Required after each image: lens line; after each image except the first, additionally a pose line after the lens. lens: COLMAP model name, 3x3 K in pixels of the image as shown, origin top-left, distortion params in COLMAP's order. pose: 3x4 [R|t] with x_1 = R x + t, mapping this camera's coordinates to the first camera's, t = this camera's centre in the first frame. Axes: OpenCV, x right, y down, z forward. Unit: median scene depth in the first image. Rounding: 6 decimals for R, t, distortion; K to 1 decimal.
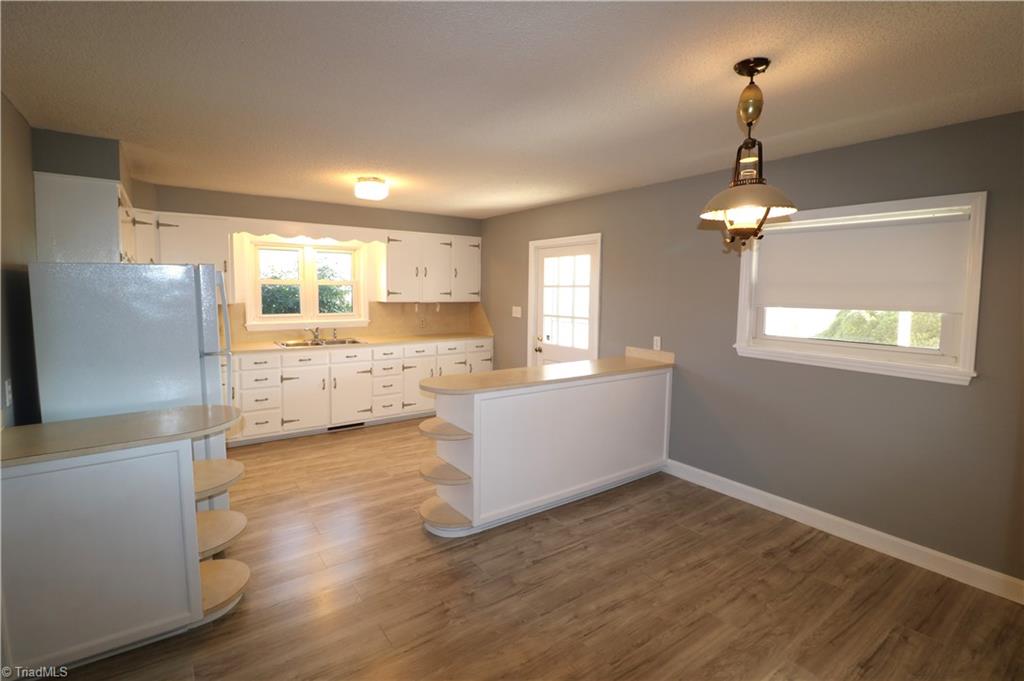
lens RADIAL K [[483.8, 0, 512.0], [0, 483.8, 340.5], [0, 0, 1]] dist [-0.022336, -0.000379]
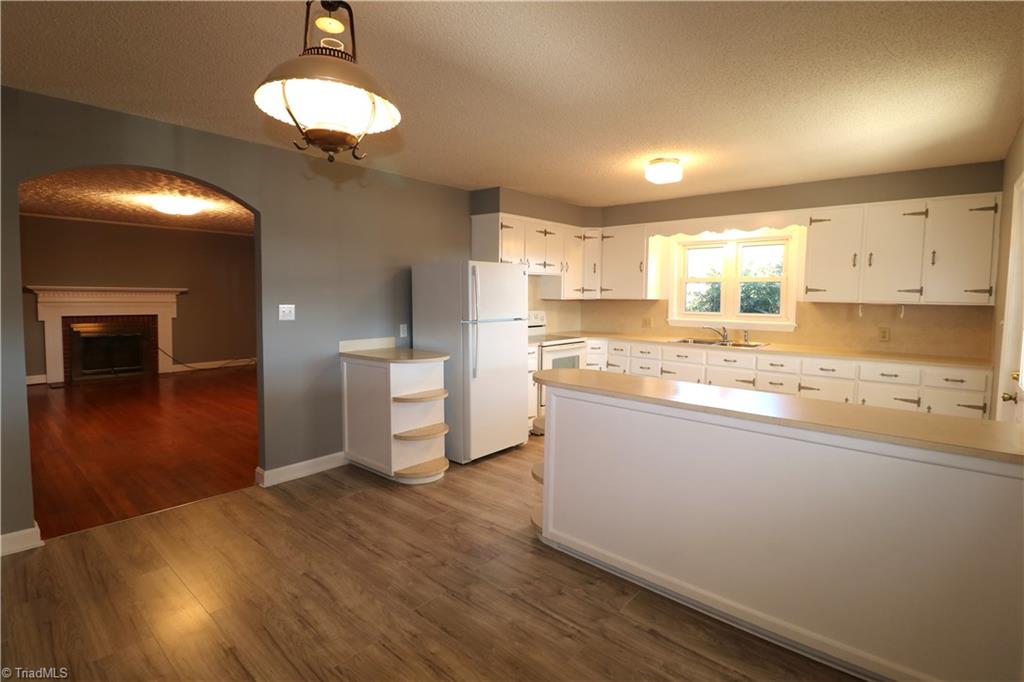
lens RADIAL K [[468.0, 0, 513.3], [0, 468.0, 358.0], [0, 0, 1]] dist [-0.002386, -0.000573]
pose [[0.245371, 0.128215, -0.960913, 0.413902], [-0.107067, 0.988736, 0.104588, -0.020421], [0.963499, 0.077219, 0.256335, 0.398512]]
